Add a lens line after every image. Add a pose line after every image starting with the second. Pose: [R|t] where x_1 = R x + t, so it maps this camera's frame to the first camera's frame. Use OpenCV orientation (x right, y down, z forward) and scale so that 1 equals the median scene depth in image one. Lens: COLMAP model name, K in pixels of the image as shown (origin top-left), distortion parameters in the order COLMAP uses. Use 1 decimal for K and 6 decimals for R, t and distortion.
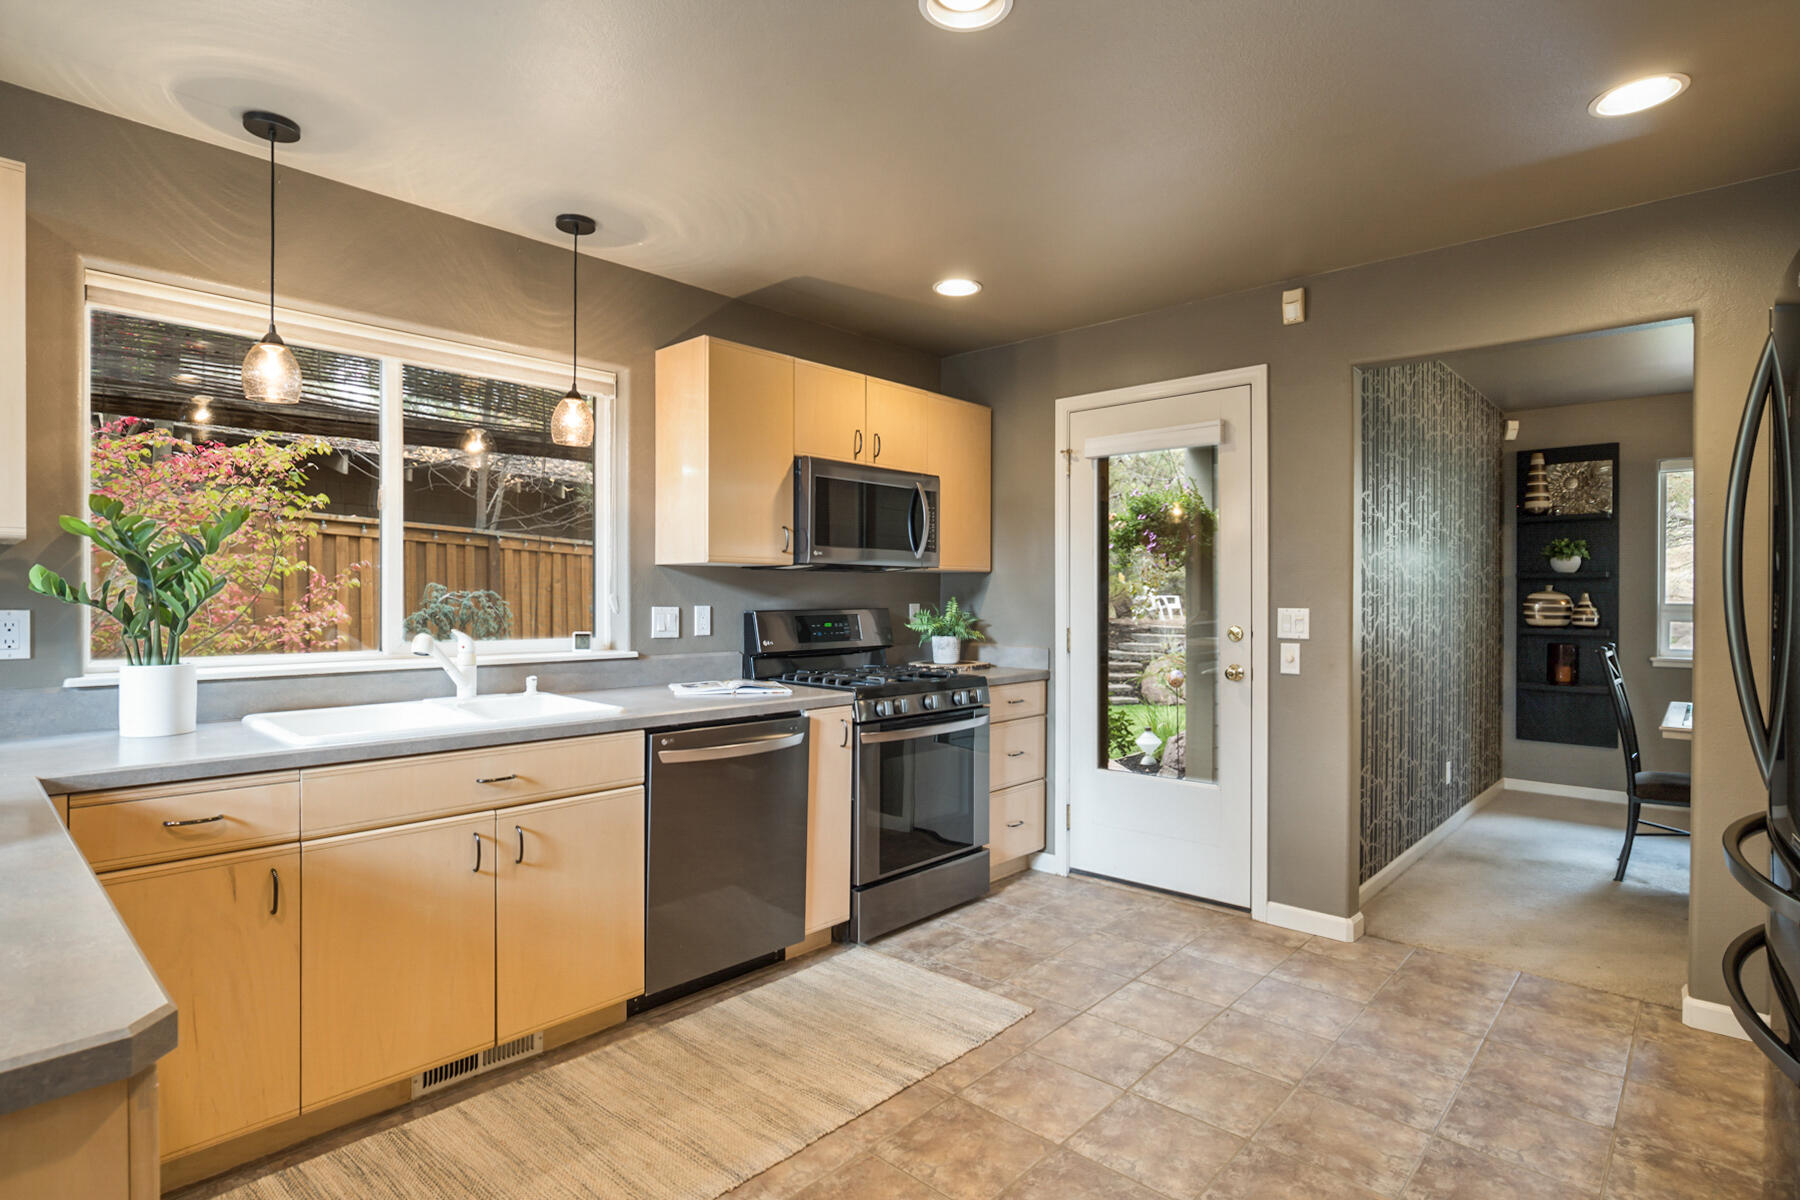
lens RADIAL K [[913.0, 0, 904.4], [0, 913.0, 596.3], [0, 0, 1]] dist [-0.017150, 0.005778]
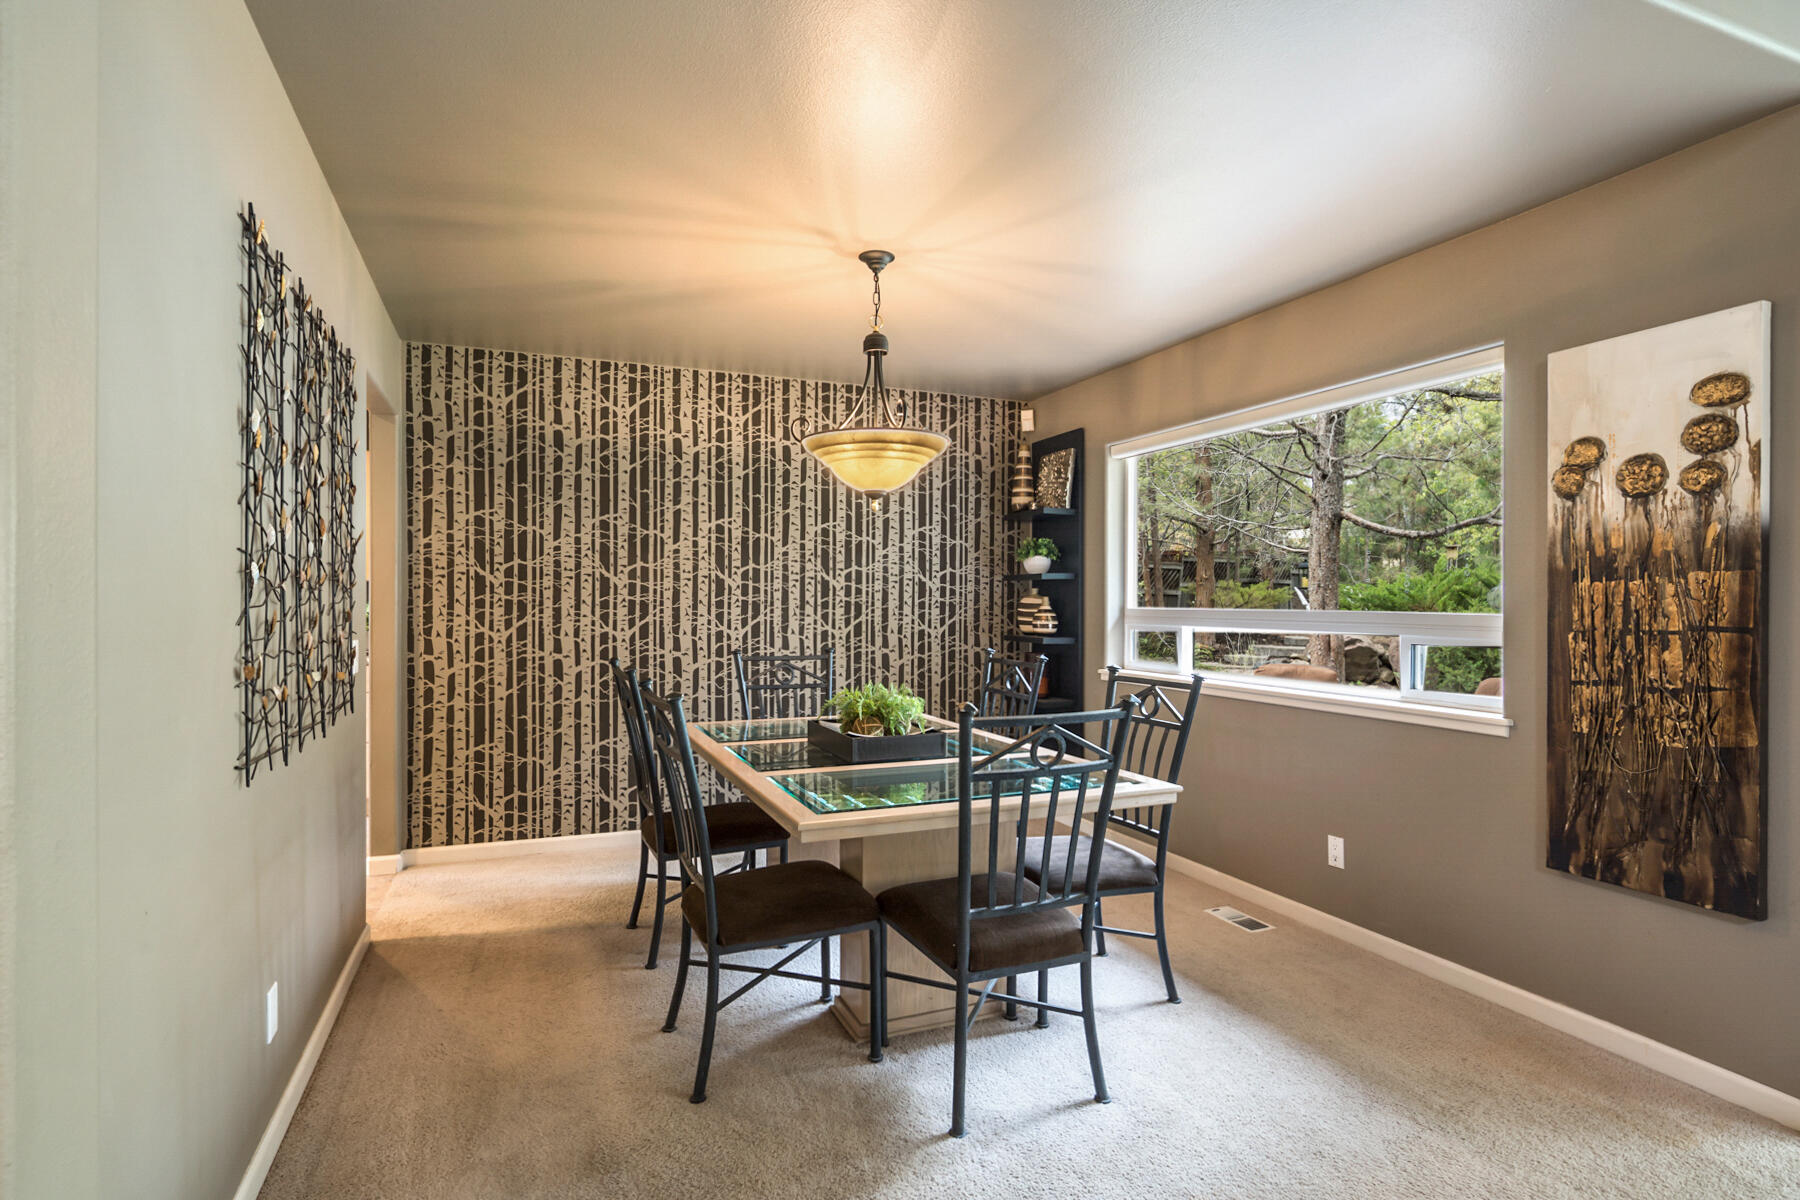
lens RADIAL K [[913.0, 0, 901.8], [0, 913.0, 603.6], [0, 0, 1]] dist [-0.017150, 0.005778]
pose [[0.905868, 0.006594, -0.423510, 1.721842], [-0.005566, 0.999978, 0.003664, 0.001582], [0.423525, -0.000962, 0.905884, 0.189142]]
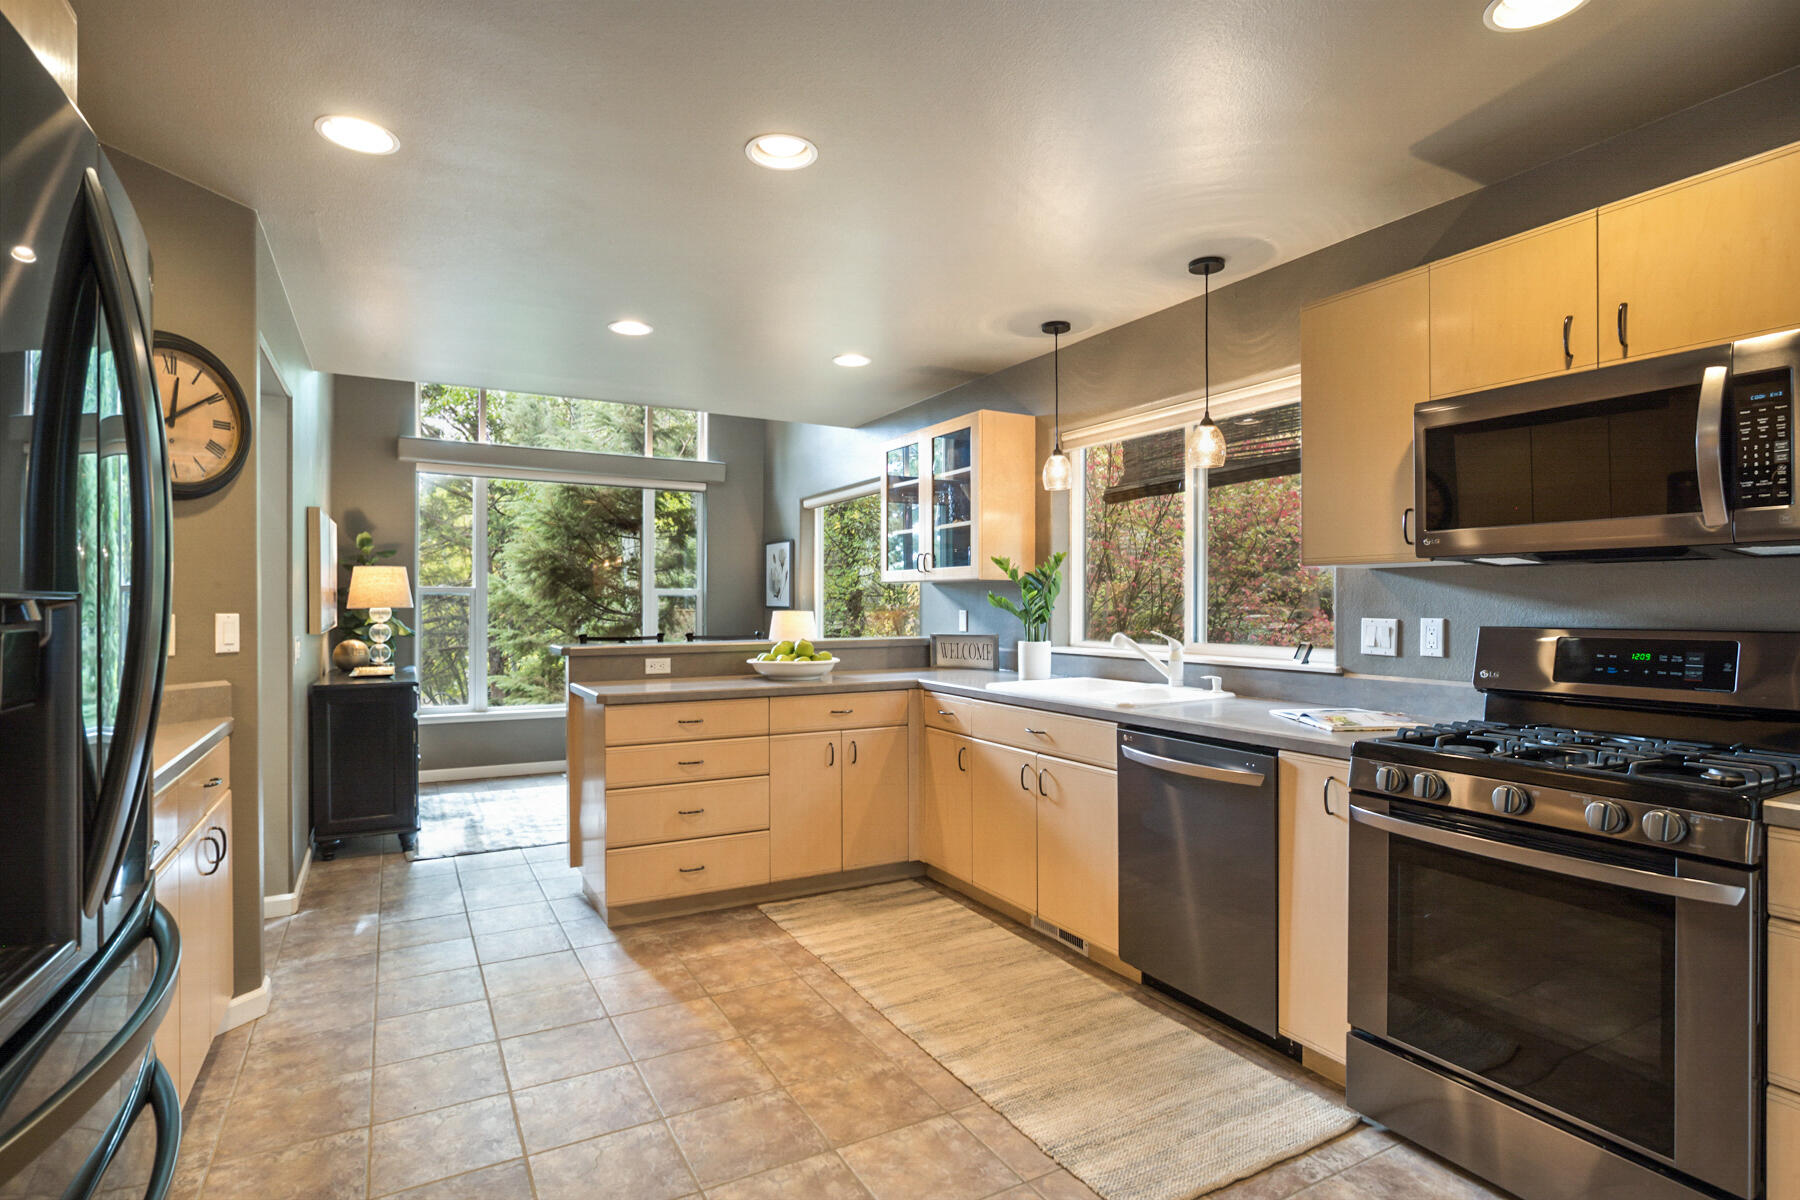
lens RADIAL K [[913.0, 0, 894.4], [0, 913.0, 598.8], [0, 0, 1]] dist [-0.017150, 0.005778]
pose [[-0.321173, -0.006181, -0.947000, 0.713014], [0.000019, 0.999979, -0.006533, -0.000690], [0.947020, -0.002117, -0.321167, 0.892419]]
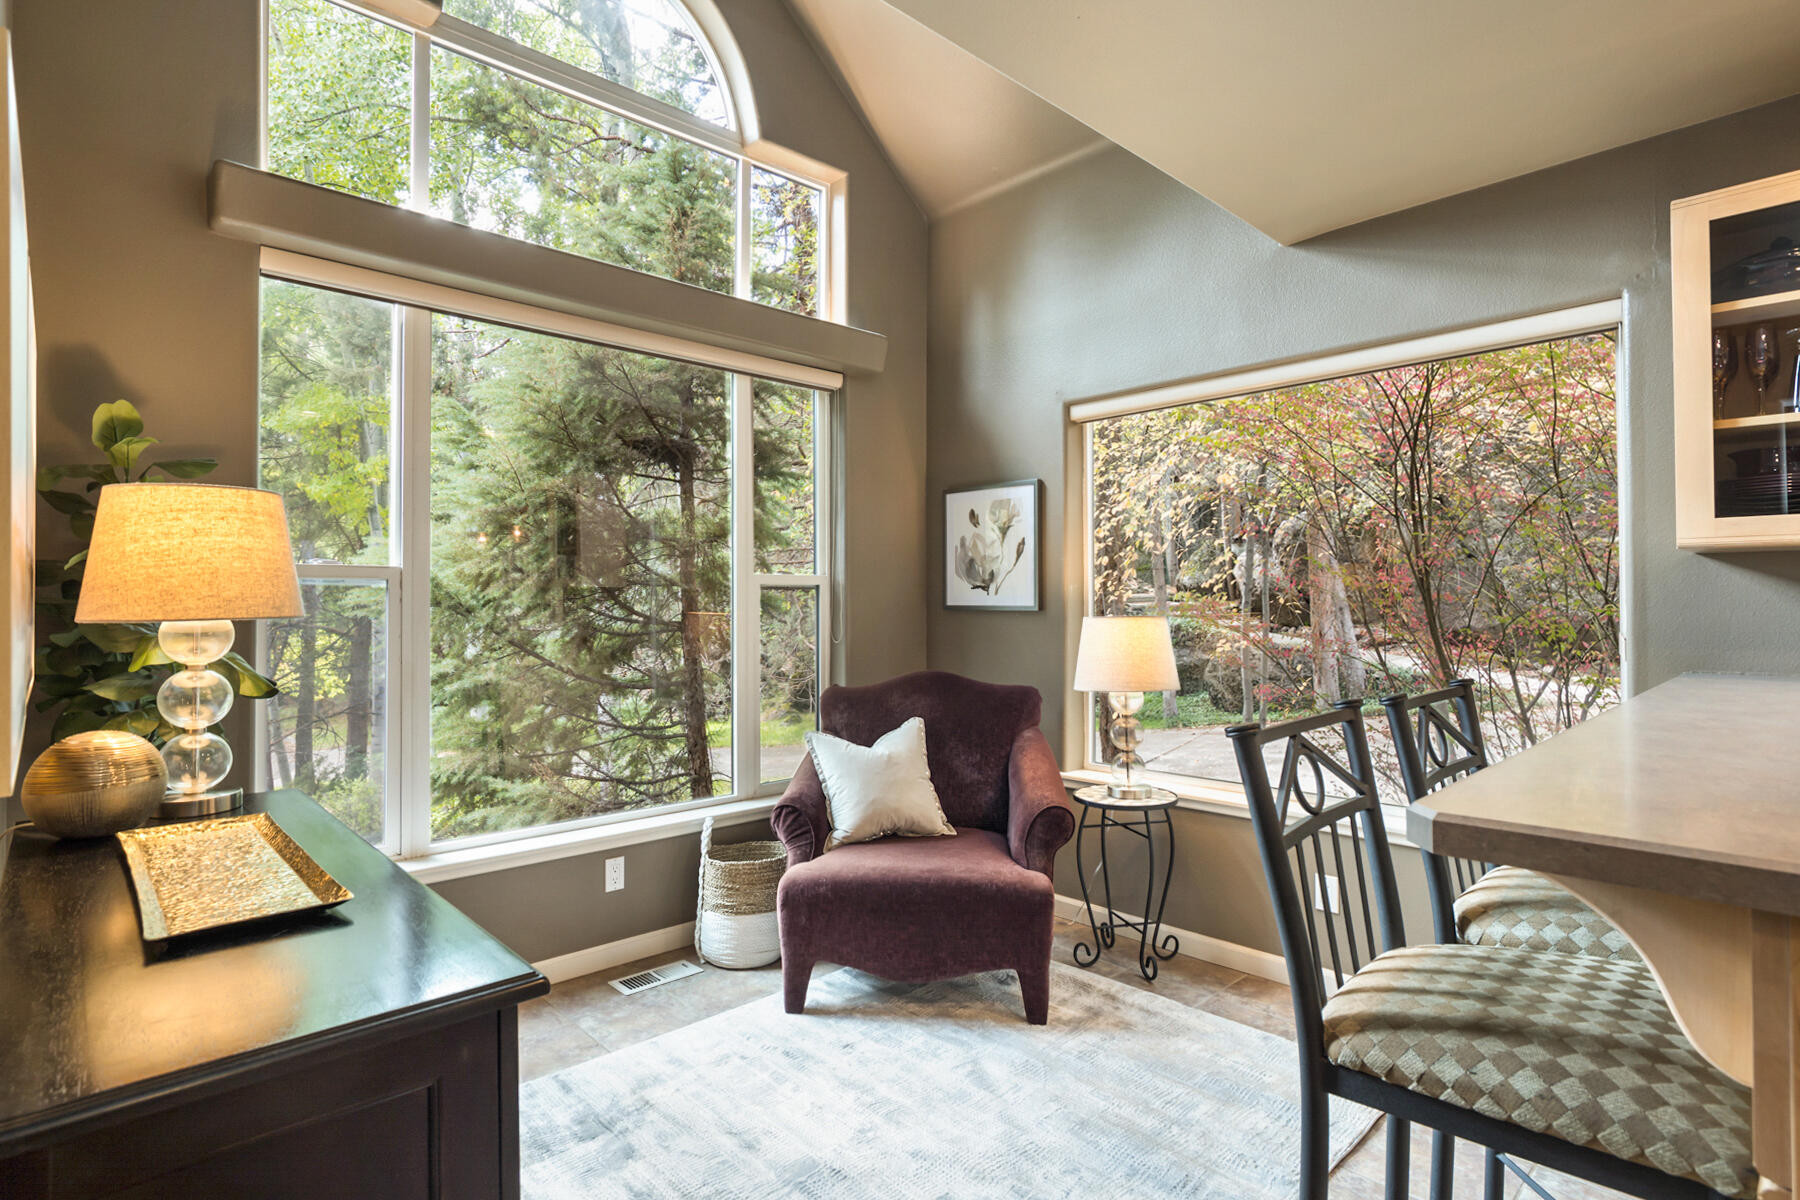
lens RADIAL K [[913.0, 0, 884.2], [0, 913.0, 584.8], [0, 0, 1]] dist [-0.017150, 0.005778]
pose [[-0.087771, -0.016266, -0.996008, -0.114116], [0.004225, 0.999852, -0.016701, -0.005020], [0.996132, -0.005674, -0.087690, -0.142522]]
